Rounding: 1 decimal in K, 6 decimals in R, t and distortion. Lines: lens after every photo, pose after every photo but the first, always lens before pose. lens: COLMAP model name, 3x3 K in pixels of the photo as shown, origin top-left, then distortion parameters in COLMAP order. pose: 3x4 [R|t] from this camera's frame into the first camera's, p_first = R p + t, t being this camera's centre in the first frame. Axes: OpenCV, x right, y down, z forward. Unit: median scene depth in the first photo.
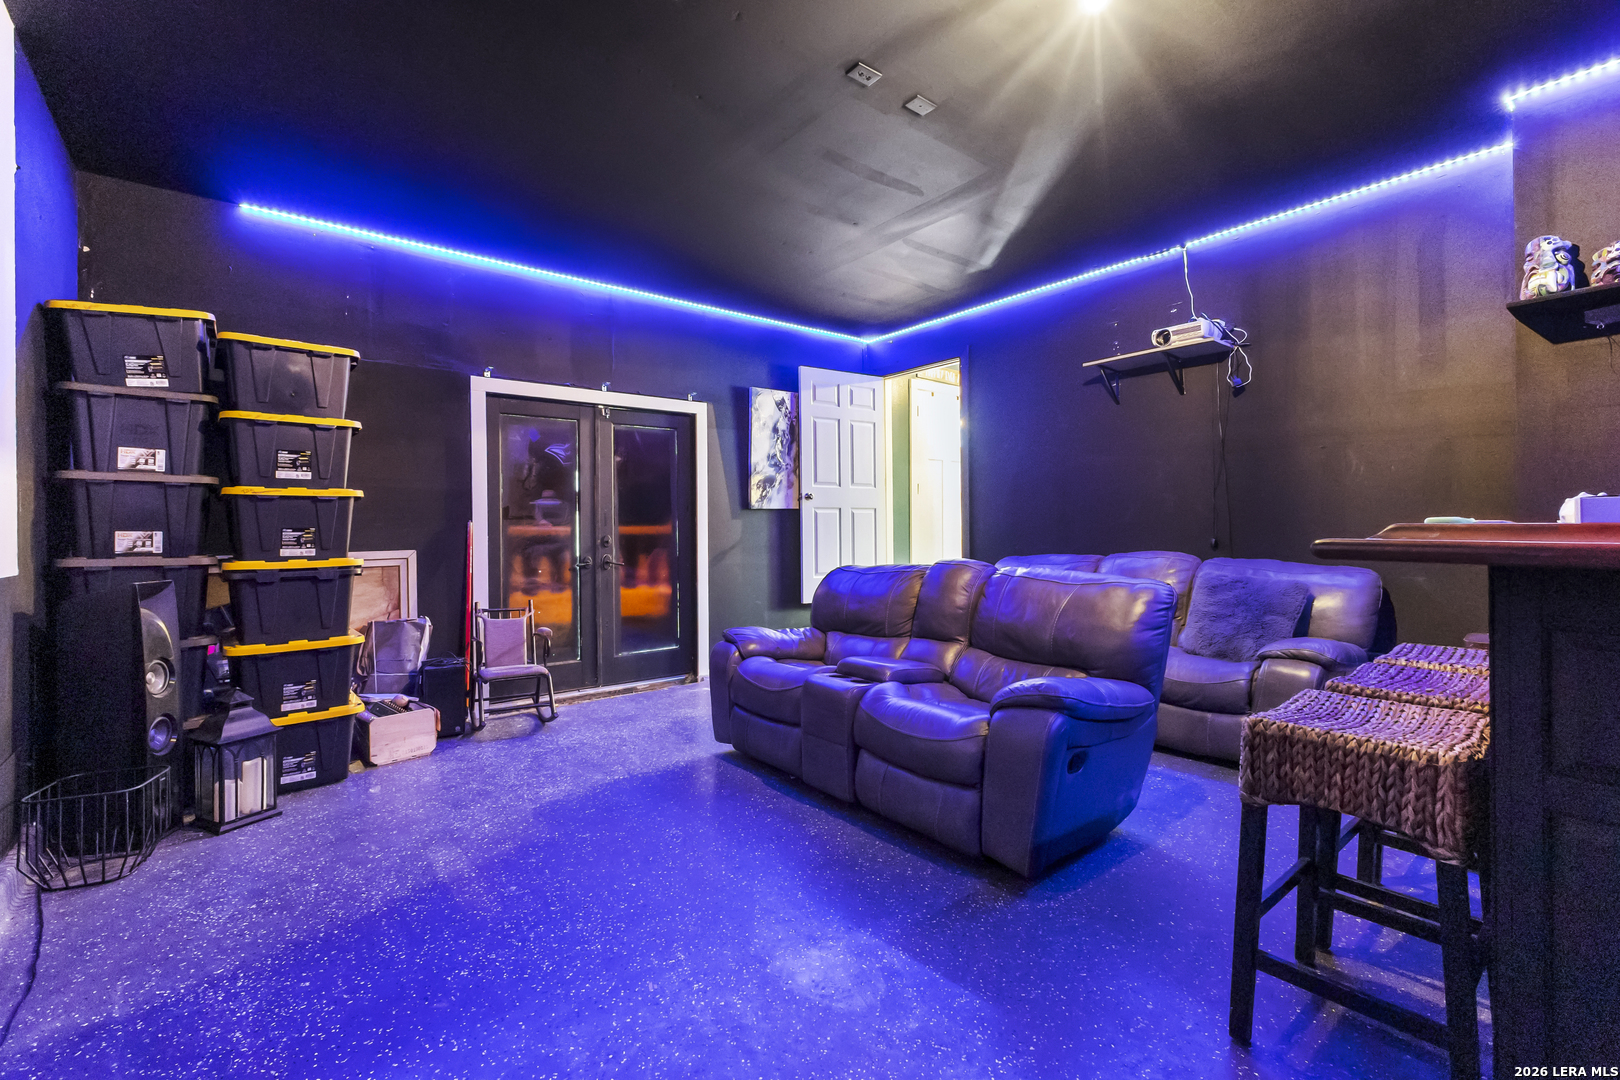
lens RADIAL K [[705.6, 0, 807.2], [0, 705.6, 536.0], [0, 0, 1]] dist [0.014157, -0.003550]
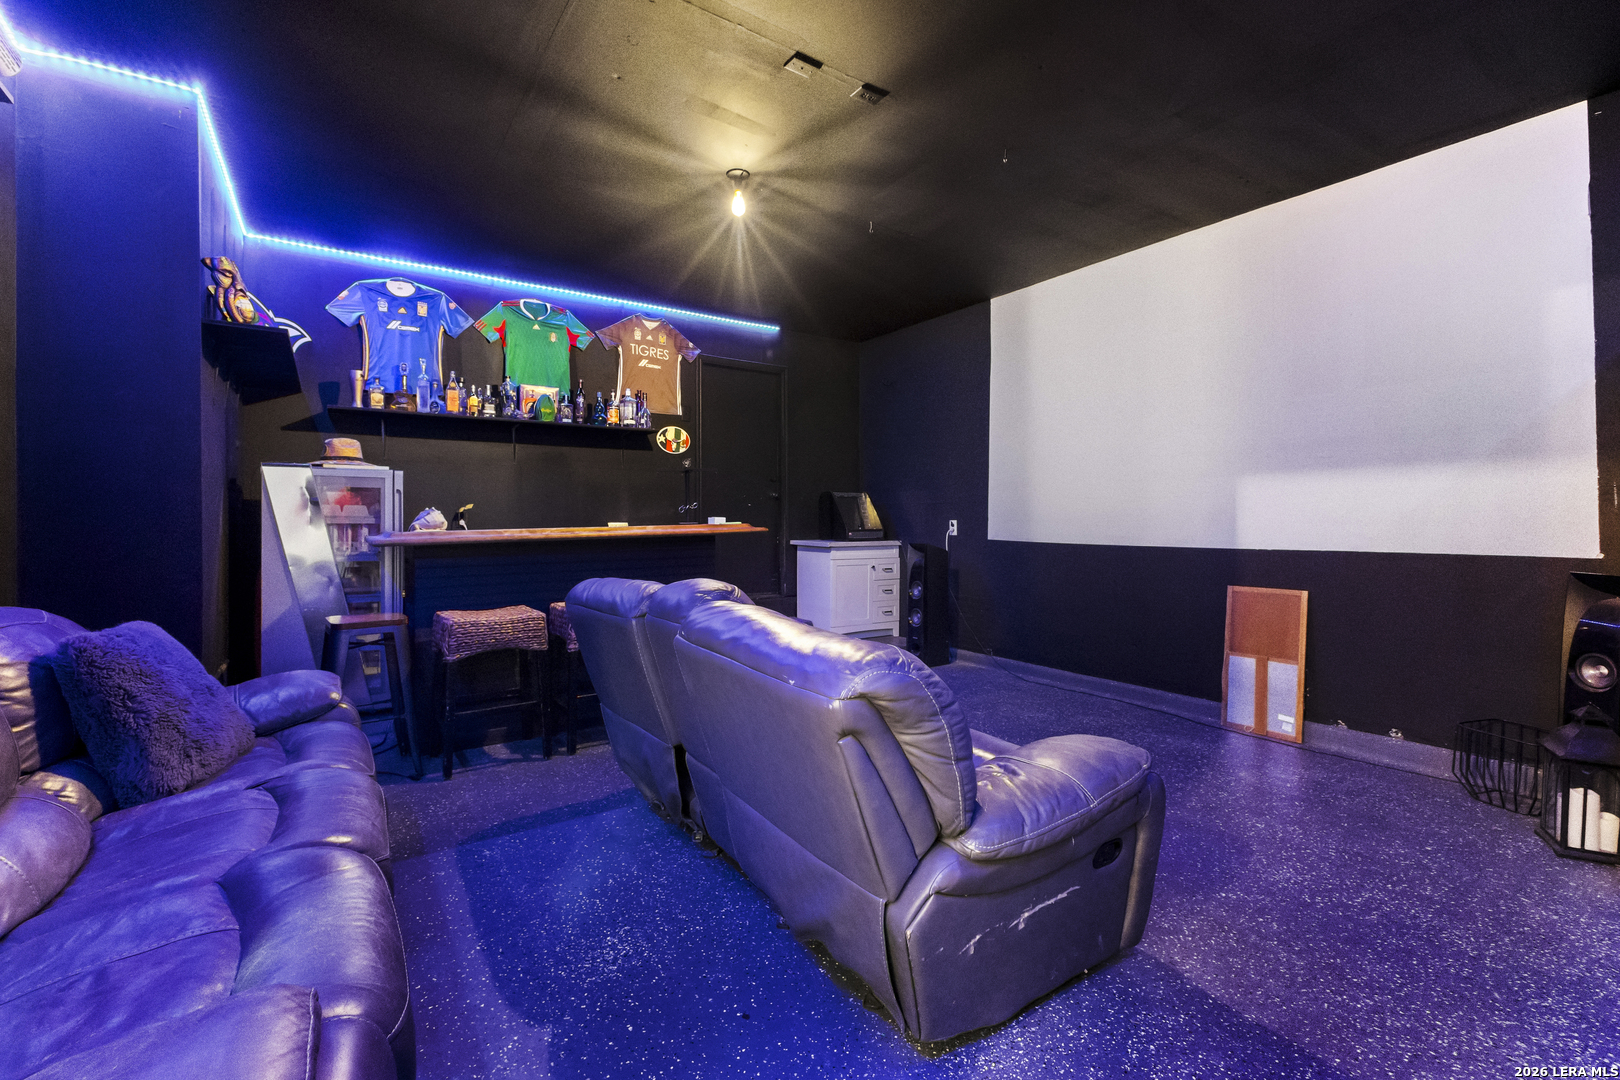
lens RADIAL K [[705.6, 0, 813.2], [0, 705.6, 540.6], [0, 0, 1]] dist [0.014157, -0.003550]
pose [[-0.995822, 0.002278, 0.091290, 0.100260], [0.005122, 0.999508, 0.030929, -0.030854], [-0.091175, 0.031267, -0.995344, 2.557571]]
